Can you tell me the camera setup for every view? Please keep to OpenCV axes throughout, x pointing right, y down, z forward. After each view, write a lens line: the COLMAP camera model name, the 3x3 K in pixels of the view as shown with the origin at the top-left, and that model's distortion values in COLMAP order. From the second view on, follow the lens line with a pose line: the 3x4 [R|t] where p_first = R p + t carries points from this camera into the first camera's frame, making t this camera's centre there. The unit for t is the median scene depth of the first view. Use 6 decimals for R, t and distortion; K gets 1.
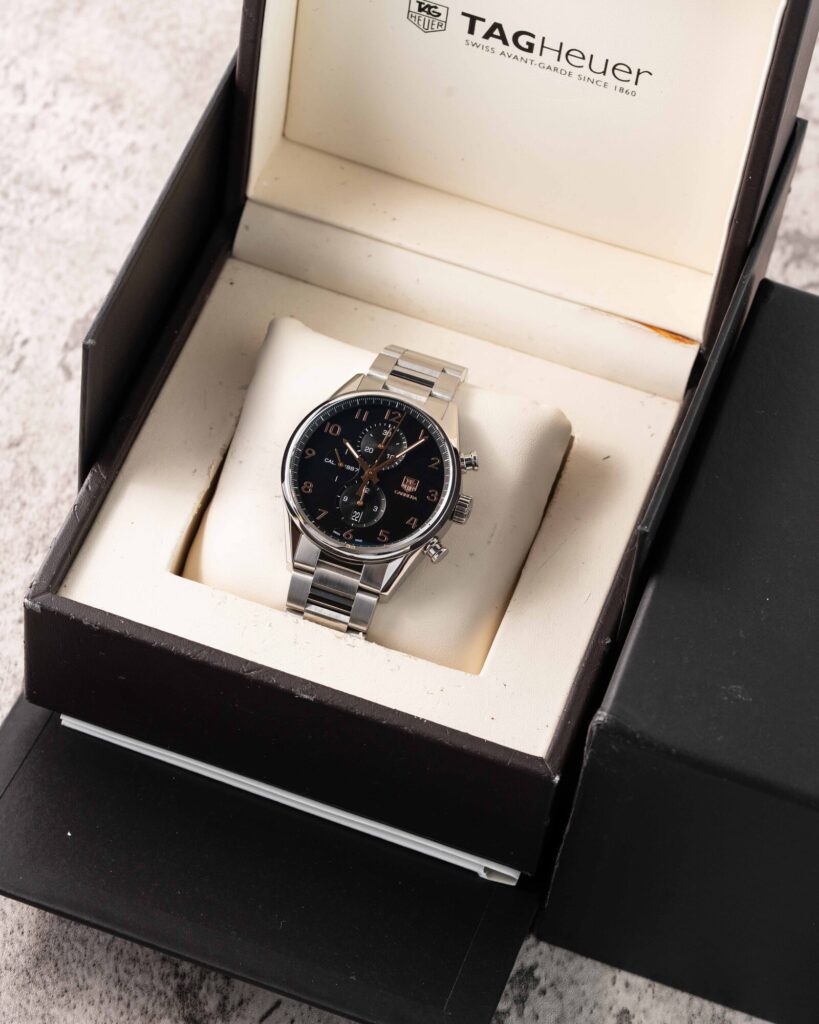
lens RADIAL K [[4394.9, 0, 410.4], [0, 4394.9, 512.5], [0, 0, 1]] dist [-0.005775, 0.000000]
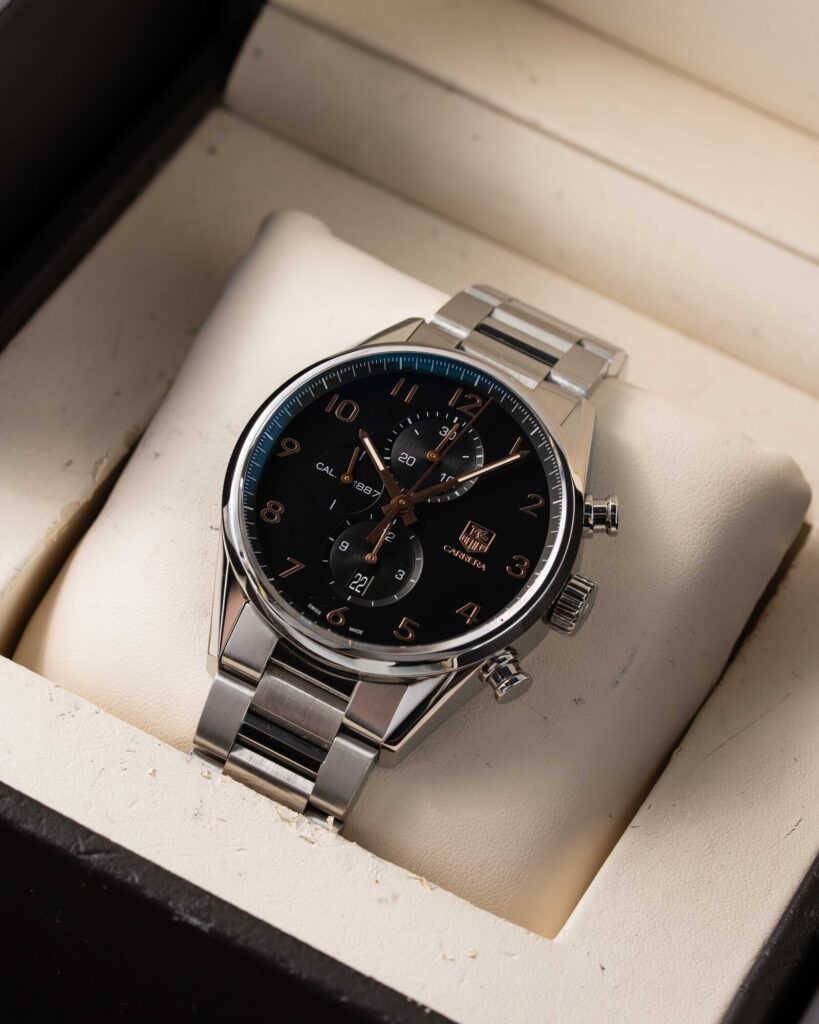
lens RADIAL K [[4394.9, 0, 406.9], [0, 4394.9, 510.1], [0, 0, 1]] dist [-0.005775, 0.000000]
pose [[0.986570, 0.155581, -0.049736, 0.016326], [-0.159817, 0.982347, -0.097229, 0.039962], [0.033731, 0.103871, 0.994019, 0.503072]]
